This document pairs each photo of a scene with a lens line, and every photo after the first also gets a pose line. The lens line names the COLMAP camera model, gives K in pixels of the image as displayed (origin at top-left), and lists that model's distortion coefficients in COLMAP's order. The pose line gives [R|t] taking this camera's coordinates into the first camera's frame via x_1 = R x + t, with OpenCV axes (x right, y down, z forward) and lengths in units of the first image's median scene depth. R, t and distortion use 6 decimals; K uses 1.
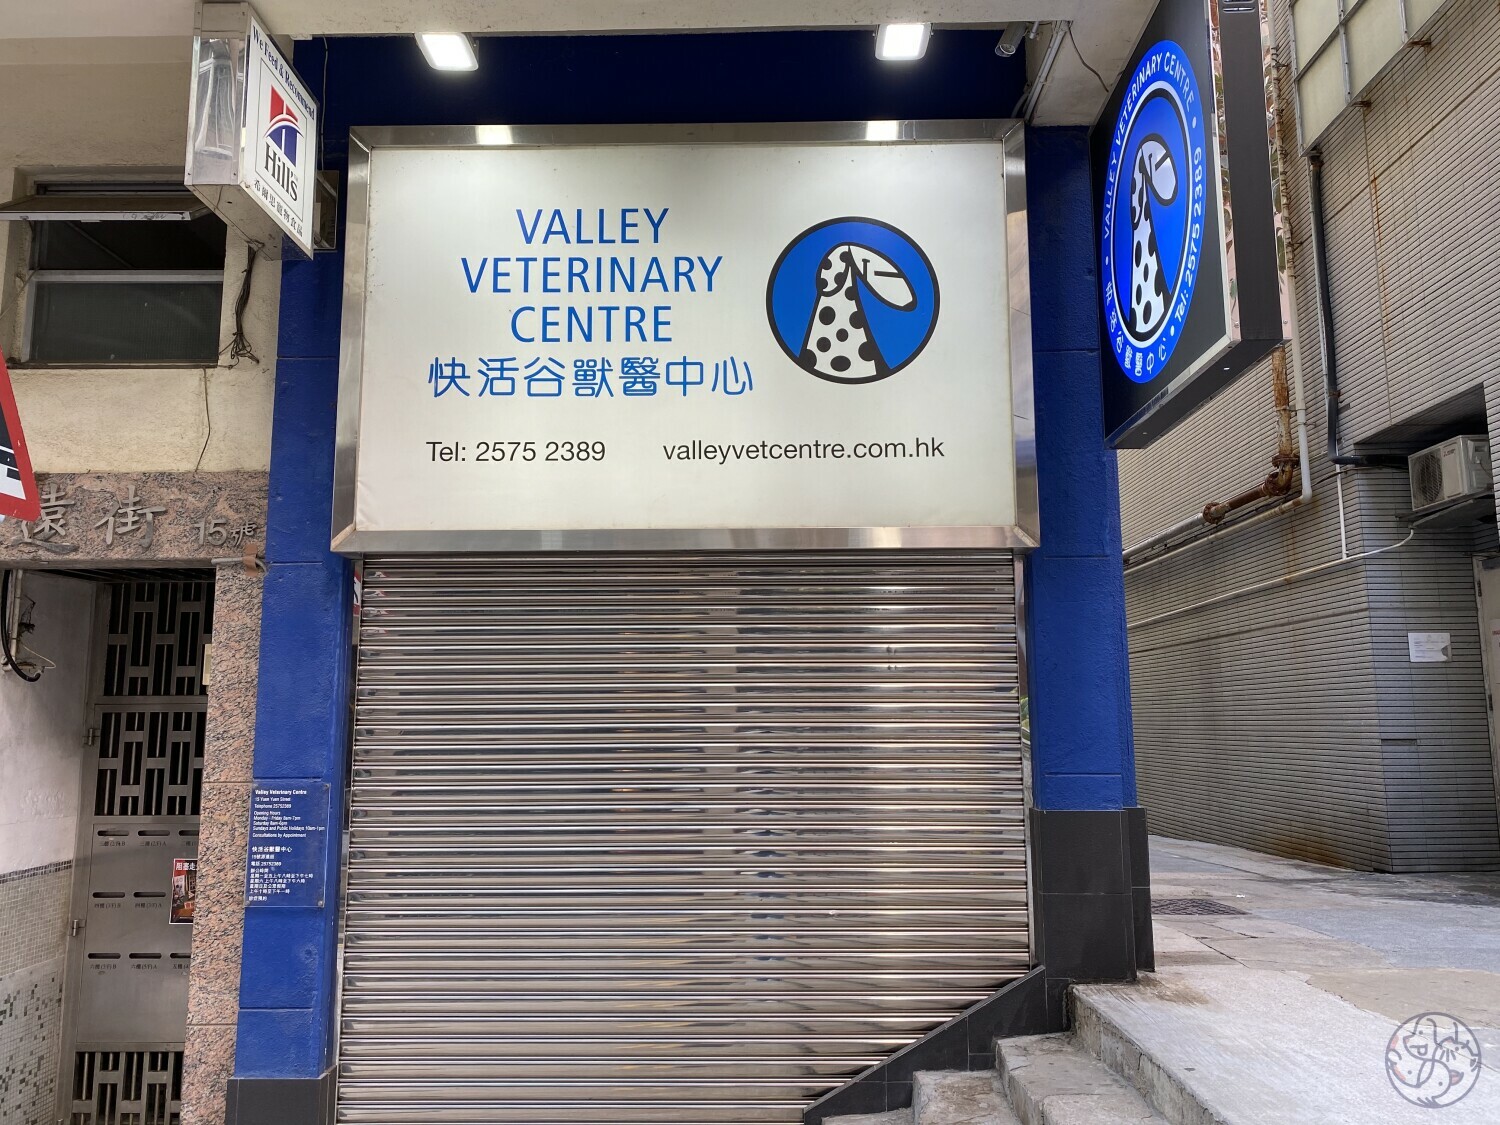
lens RADIAL K [[1137.1, 0, 755.0], [0, 1137.1, 560.8], [0, 0, 1]] dist [0.003702, 0.016196]
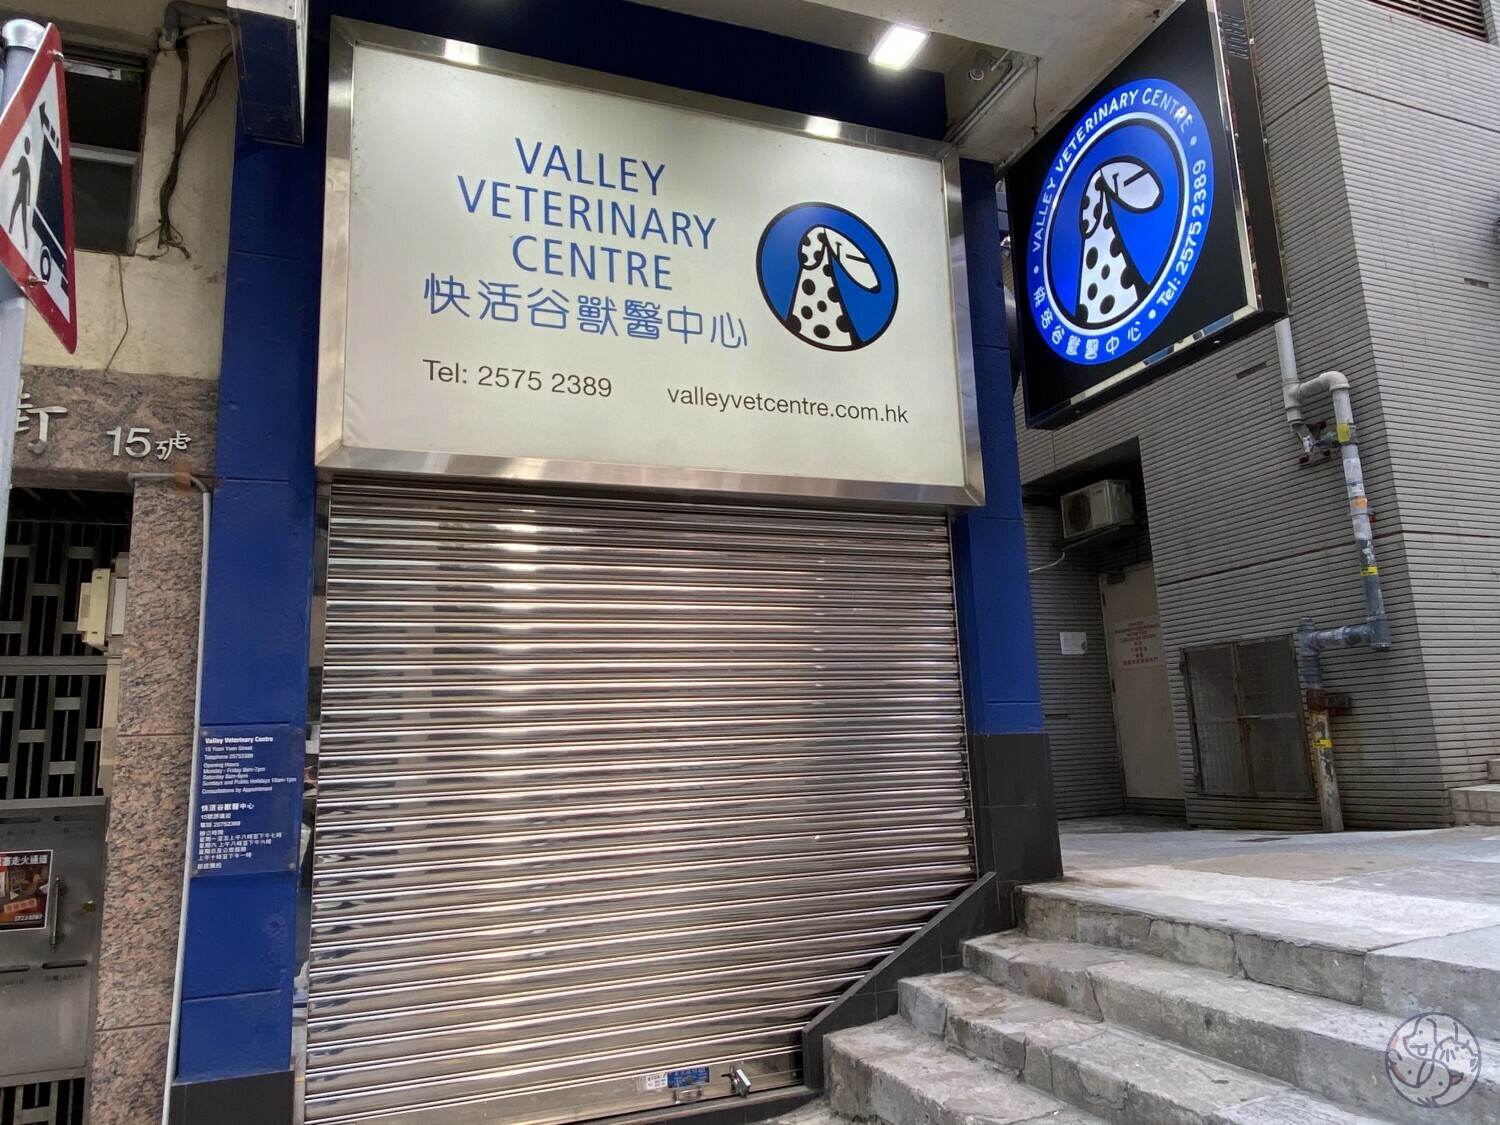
lens RADIAL K [[987.8, 0, 752.8], [0, 987.8, 567.0], [0, 0, 1]] dist [0.026591, -0.023912]
pose [[0.930386, 0.033766, 0.365022, -0.323496], [-0.016288, 0.998573, -0.050855, 0.101155], [-0.366219, 0.041370, 0.929609, 0.150105]]
